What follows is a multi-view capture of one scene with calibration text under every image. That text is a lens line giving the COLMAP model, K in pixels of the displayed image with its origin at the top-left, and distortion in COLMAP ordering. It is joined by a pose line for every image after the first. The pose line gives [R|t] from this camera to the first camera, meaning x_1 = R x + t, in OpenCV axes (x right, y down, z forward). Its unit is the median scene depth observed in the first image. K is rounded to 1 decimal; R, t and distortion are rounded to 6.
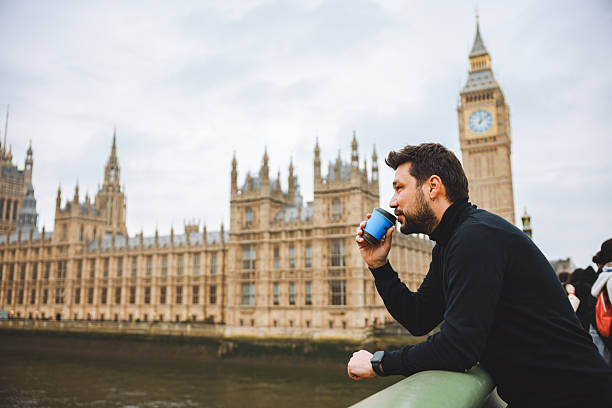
lens RADIAL K [[546.7, 0, 303.6], [0, 546.7, 203.8], [0, 0, 1]] dist [-0.006801, -0.006700]
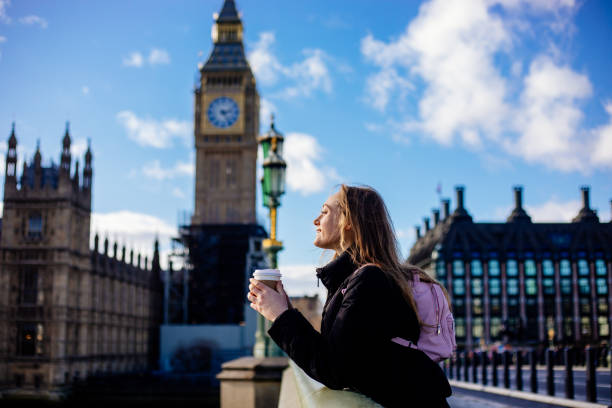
lens RADIAL K [[609.1, 0, 304.8], [0, 609.1, 203.7], [0, 0, 1]] dist [0.005087, -0.010125]
pose [[0.900417, 0.105284, 0.422095, 0.060397], [-0.080266, 0.993821, -0.076665, 0.023067], [-0.427558, 0.035150, 0.903304, 0.140833]]
